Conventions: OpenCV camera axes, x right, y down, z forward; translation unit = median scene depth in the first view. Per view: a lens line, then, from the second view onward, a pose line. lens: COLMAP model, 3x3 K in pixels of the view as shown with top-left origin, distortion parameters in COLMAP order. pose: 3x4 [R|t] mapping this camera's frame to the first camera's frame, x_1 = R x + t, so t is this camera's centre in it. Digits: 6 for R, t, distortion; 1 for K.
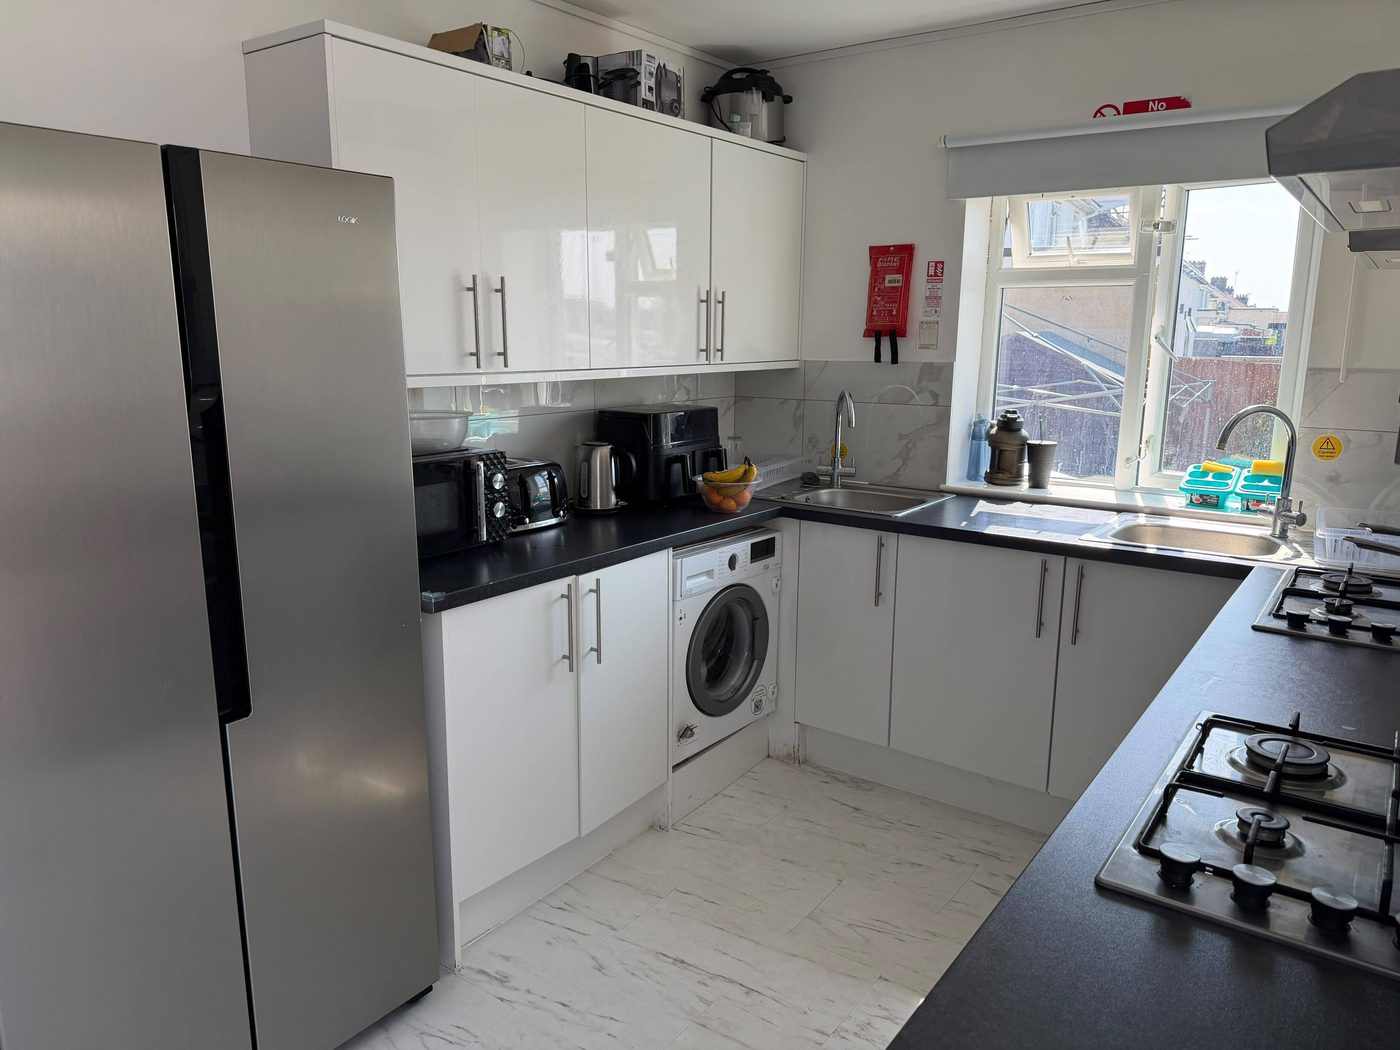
lens RADIAL K [[997.2, 0, 698.8], [0, 997.2, 526.9], [0, 0, 1]] dist [0.037202, -0.010218]
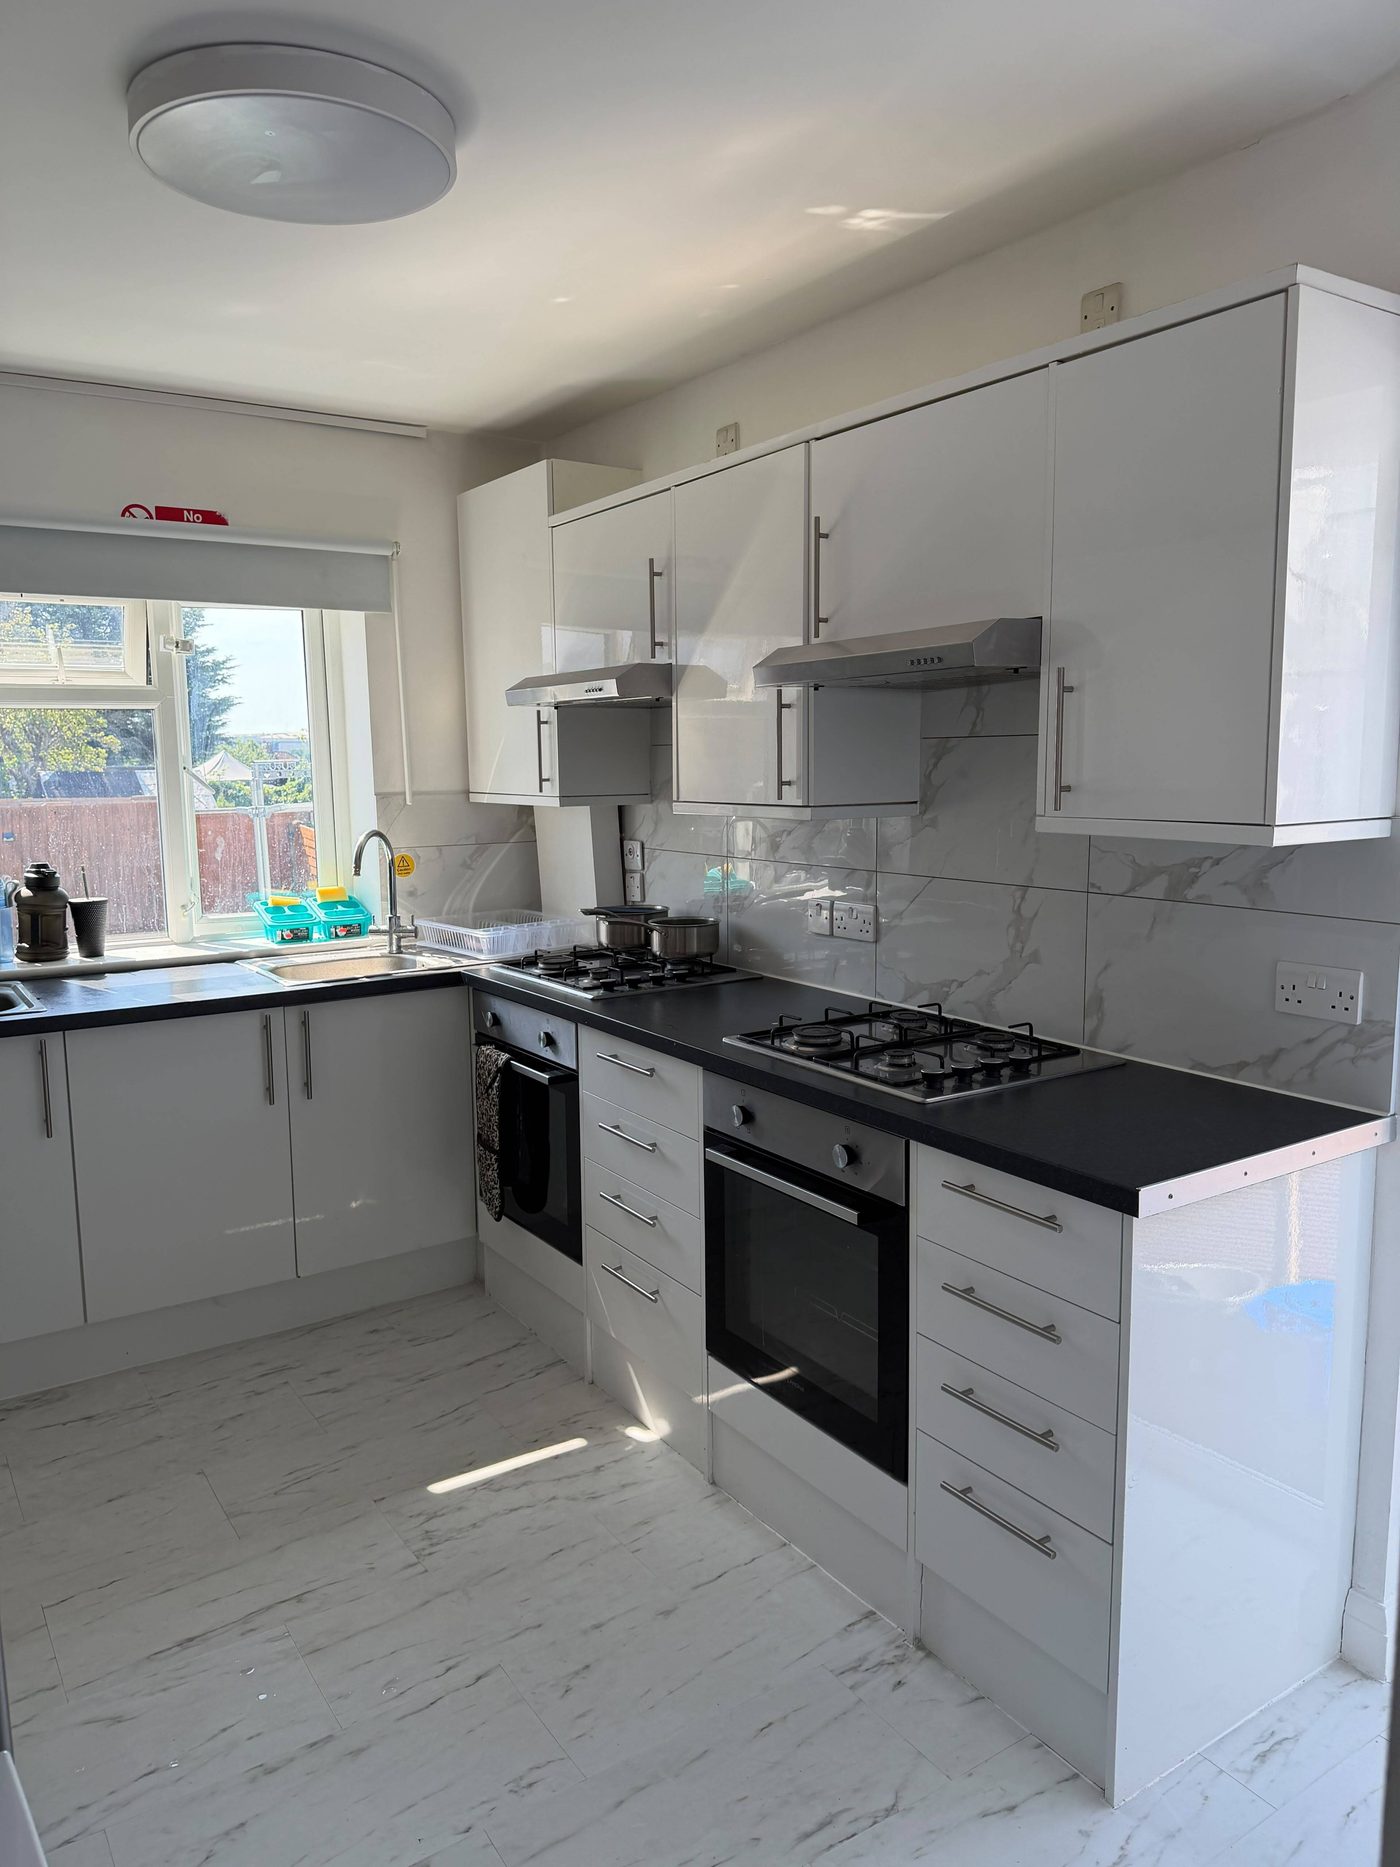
lens RADIAL K [[1329.8, 0, 698.0], [0, 1329.8, 934.5], [0, 0, 1]] dist [0.037202, -0.010218]
pose [[0.359066, -0.137802, 0.923083, -0.545124], [0.200905, 0.977266, 0.067742, -0.036868], [-0.911432, 0.161129, 0.378588, 0.179953]]
